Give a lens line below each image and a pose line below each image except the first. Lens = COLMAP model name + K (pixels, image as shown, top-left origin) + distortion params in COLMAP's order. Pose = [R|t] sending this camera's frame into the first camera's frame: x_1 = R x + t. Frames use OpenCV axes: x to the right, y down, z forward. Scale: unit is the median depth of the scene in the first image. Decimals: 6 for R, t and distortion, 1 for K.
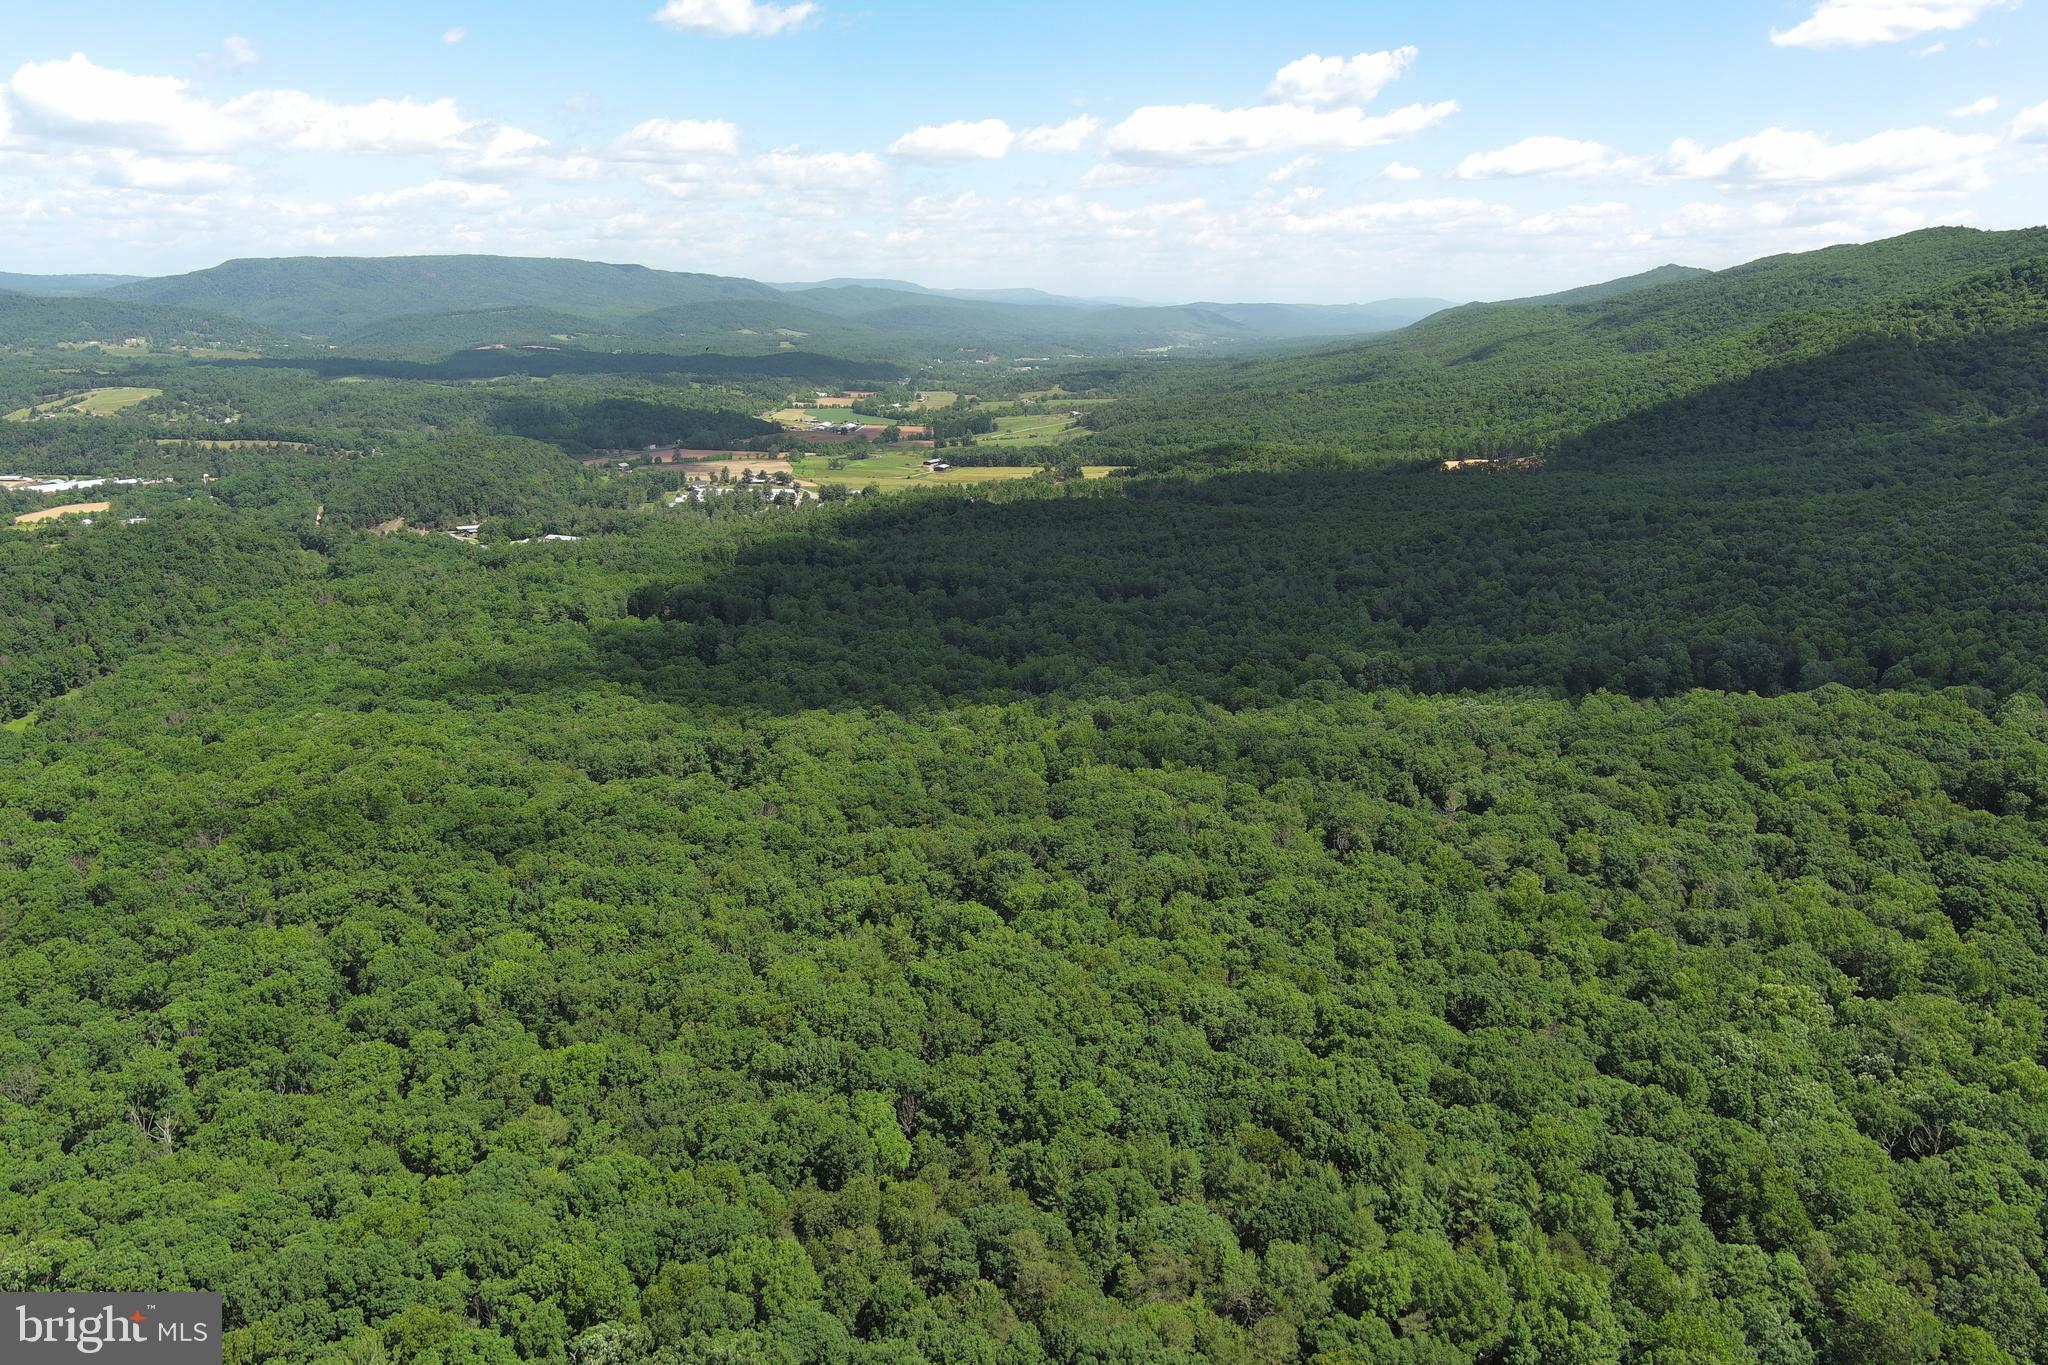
lens RADIAL K [[1598.2, 0, 1018.2], [0, 1598.2, 683.3], [0, 0, 1]] dist [0.018552, -0.016209]
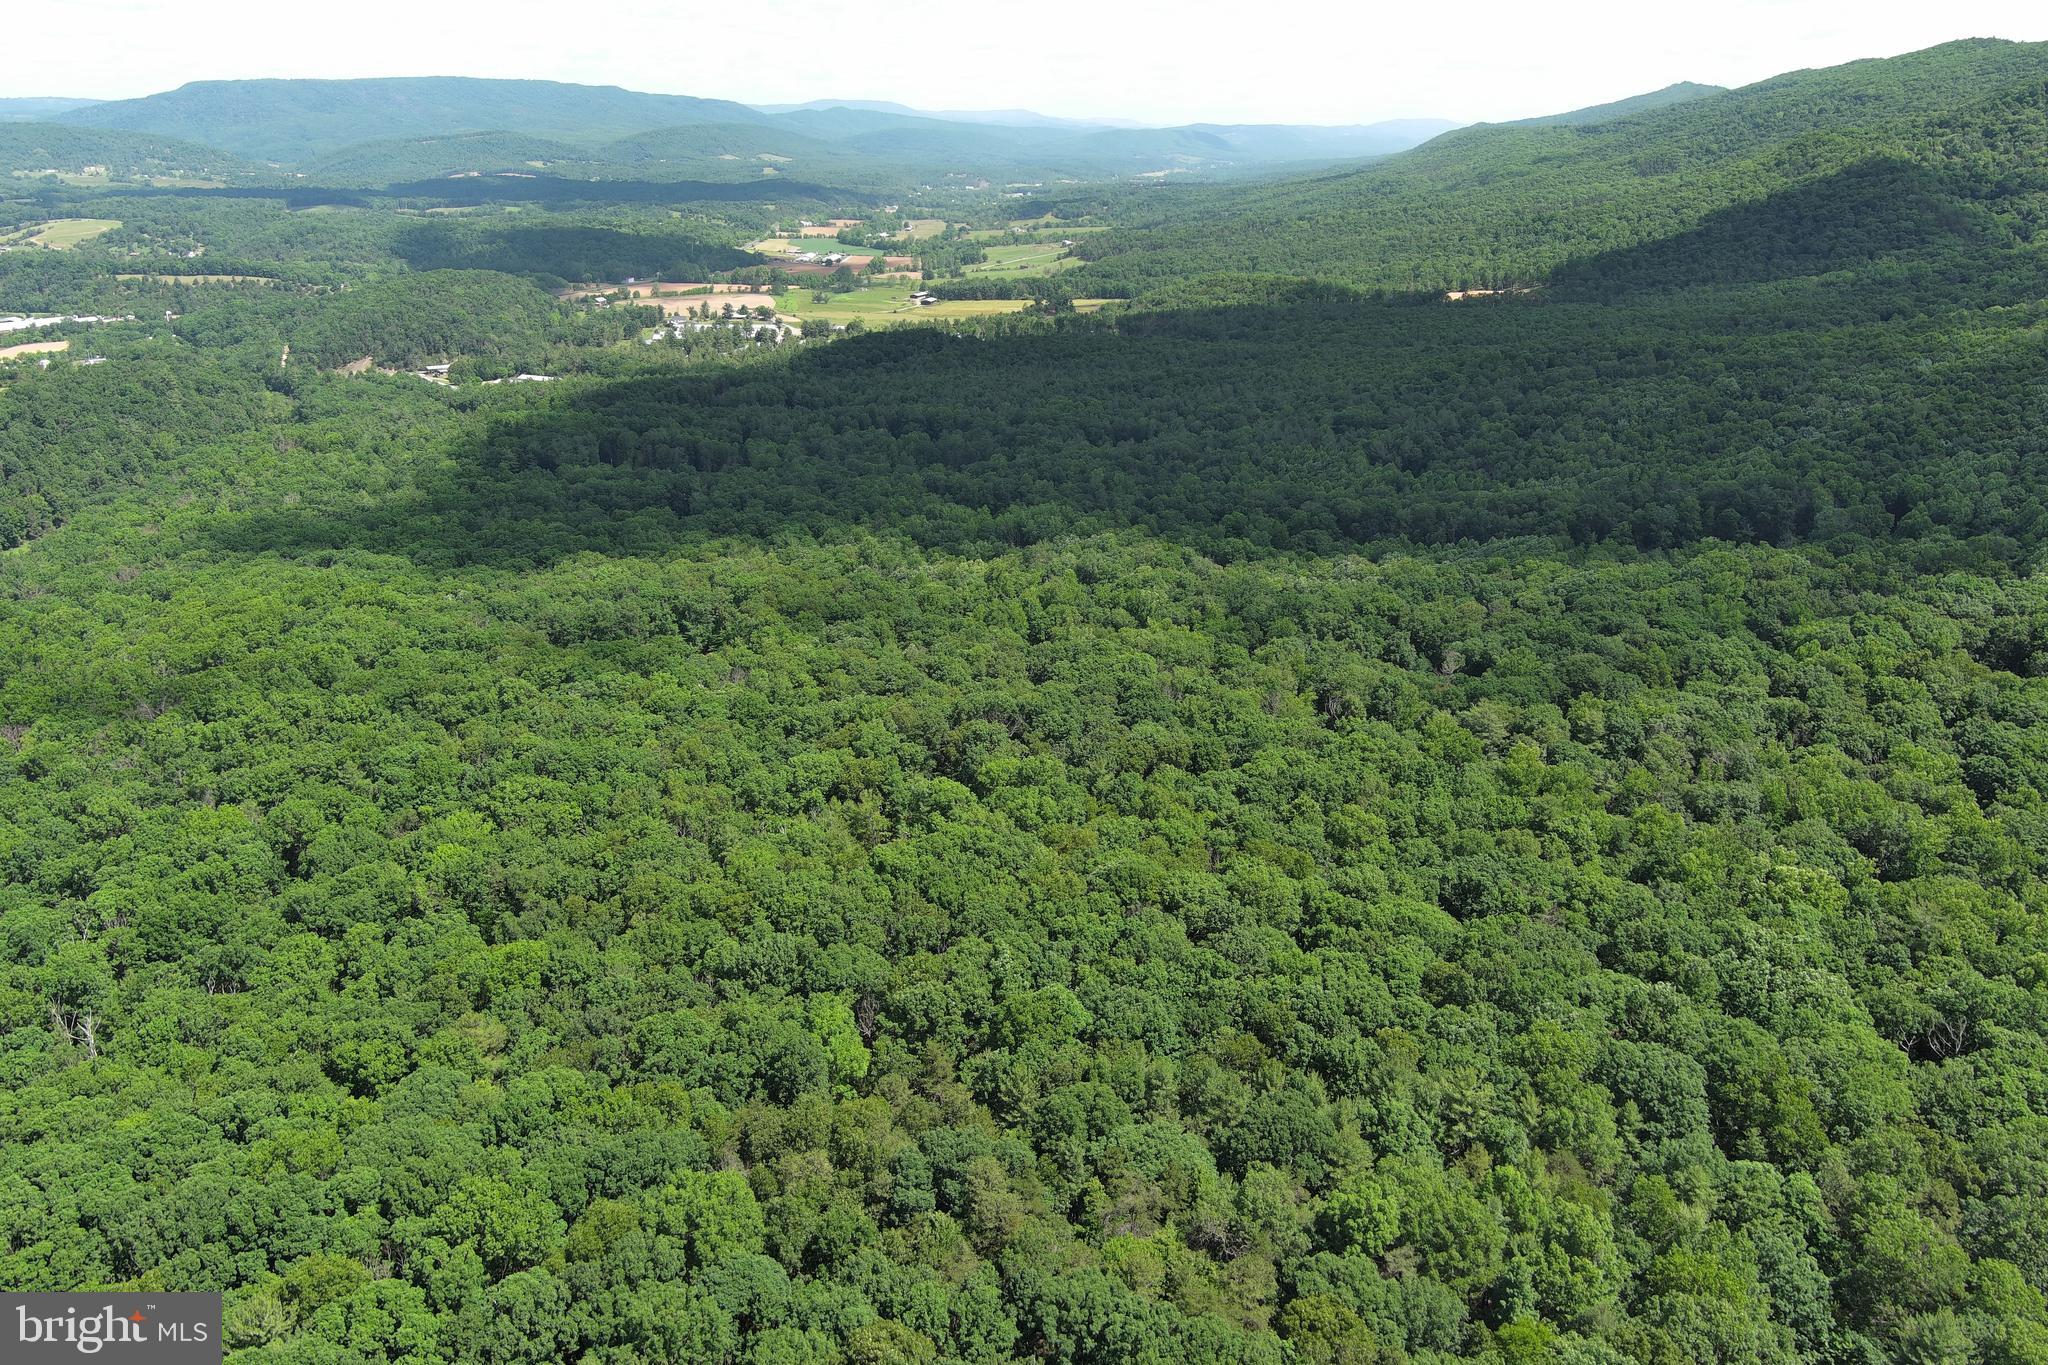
lens RADIAL K [[1598.2, 0, 1020.5], [0, 1598.2, 688.8], [0, 0, 1]] dist [0.018552, -0.016209]
pose [[0.999977, -0.005488, 0.004098, 0.011184], [0.005029, 0.994490, 0.104712, -0.012625], [-0.004651, -0.104689, 0.994494, 0.051745]]
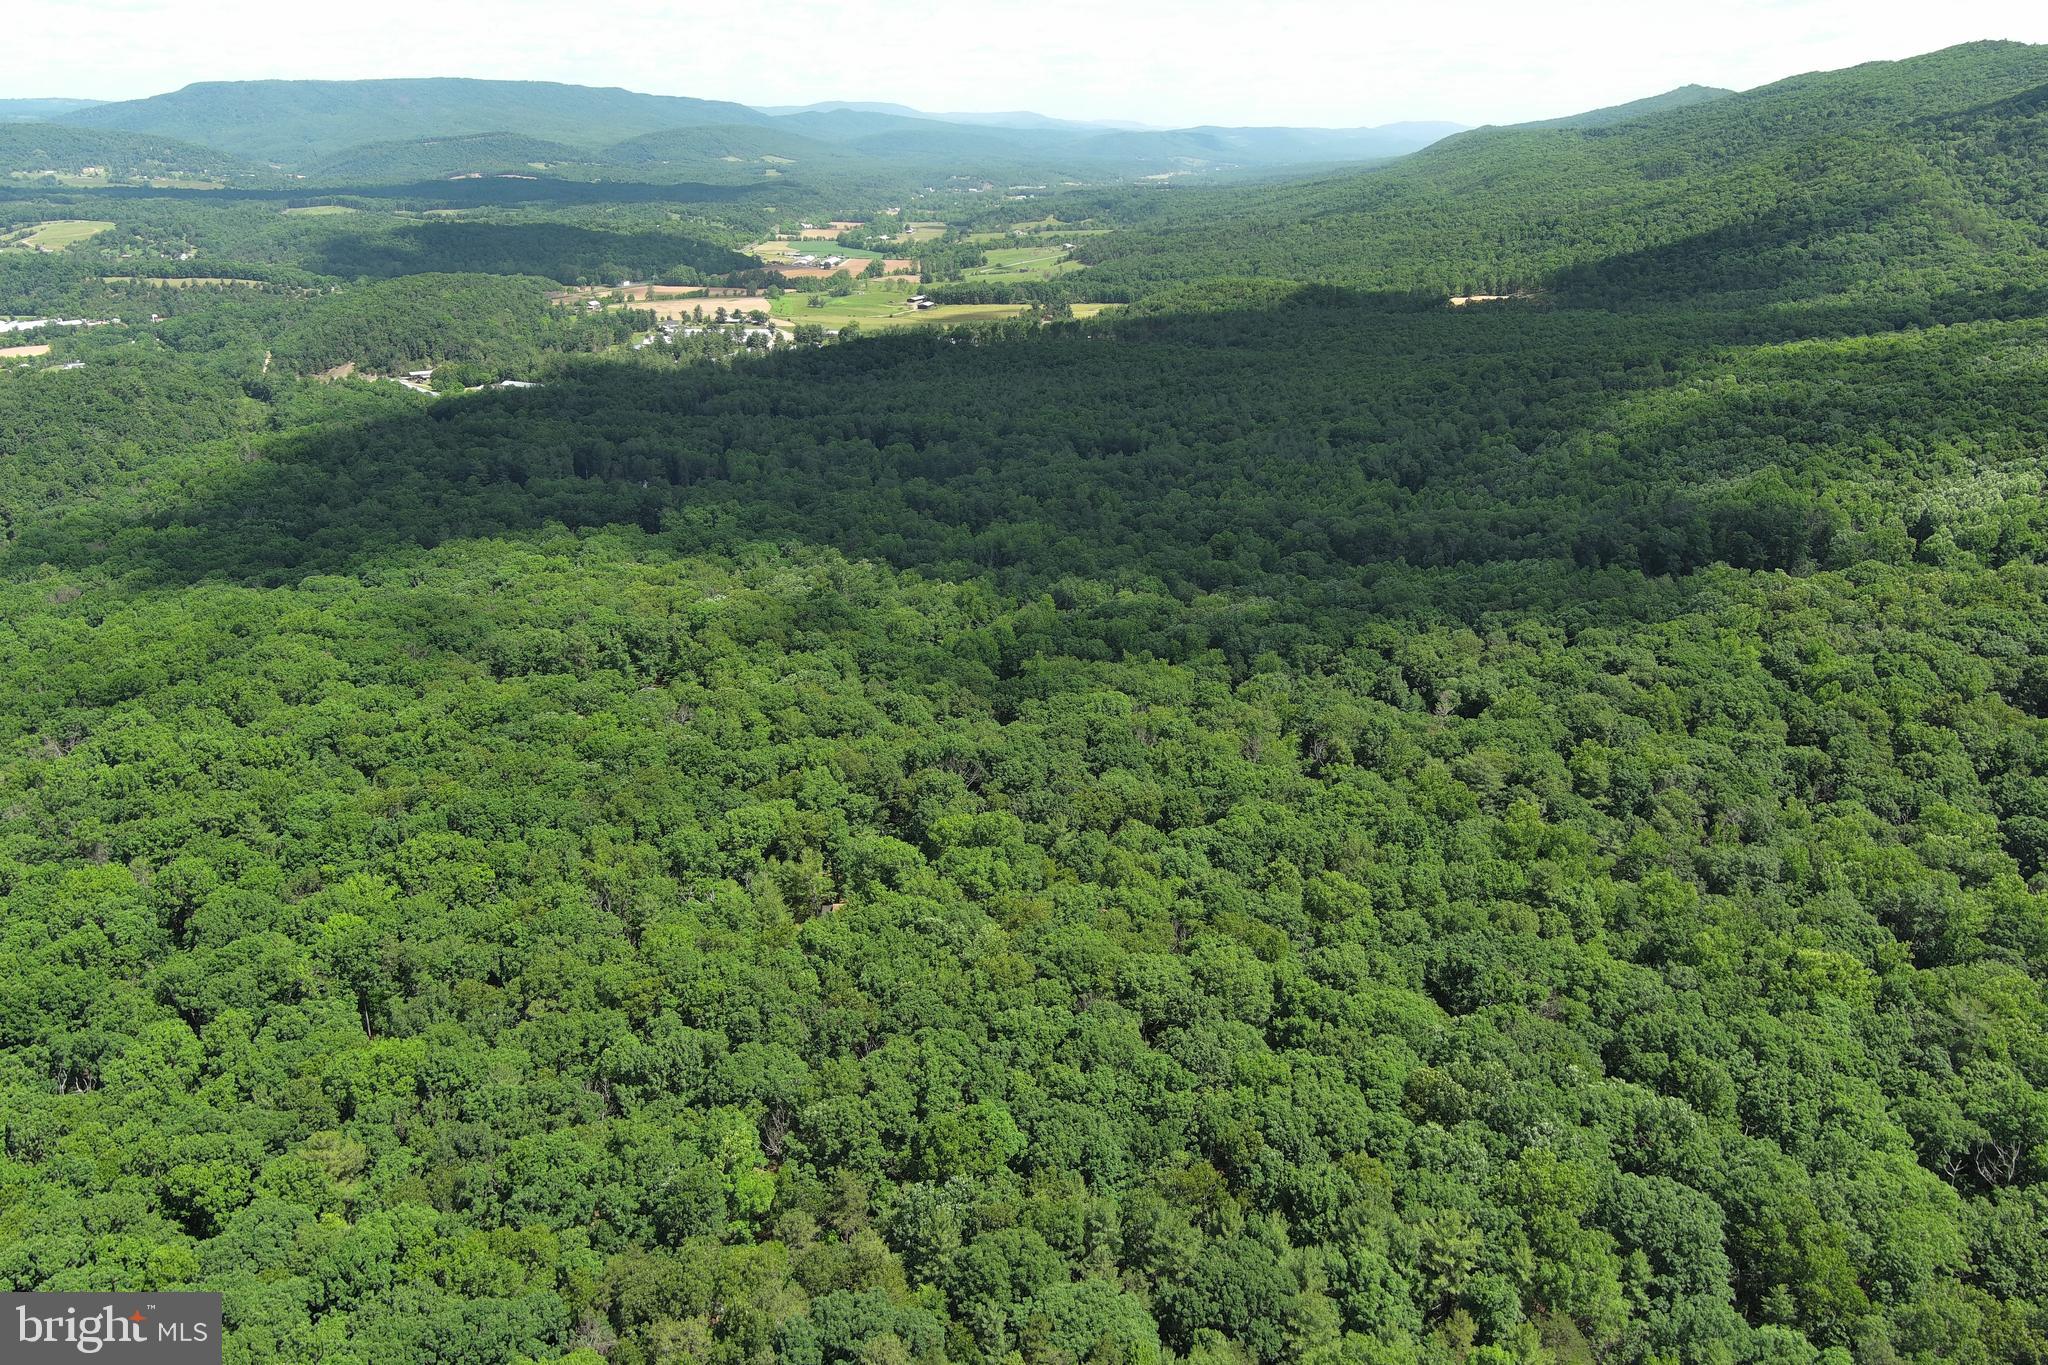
lens RADIAL K [[1598.2, 0, 1024.1], [0, 1598.2, 687.0], [0, 0, 1]] dist [0.018552, -0.016209]
pose [[0.999989, -0.003714, 0.002866, 0.035771], [0.003400, 0.994722, 0.102550, -0.028753], [-0.003232, -0.102540, 0.994724, 0.118951]]
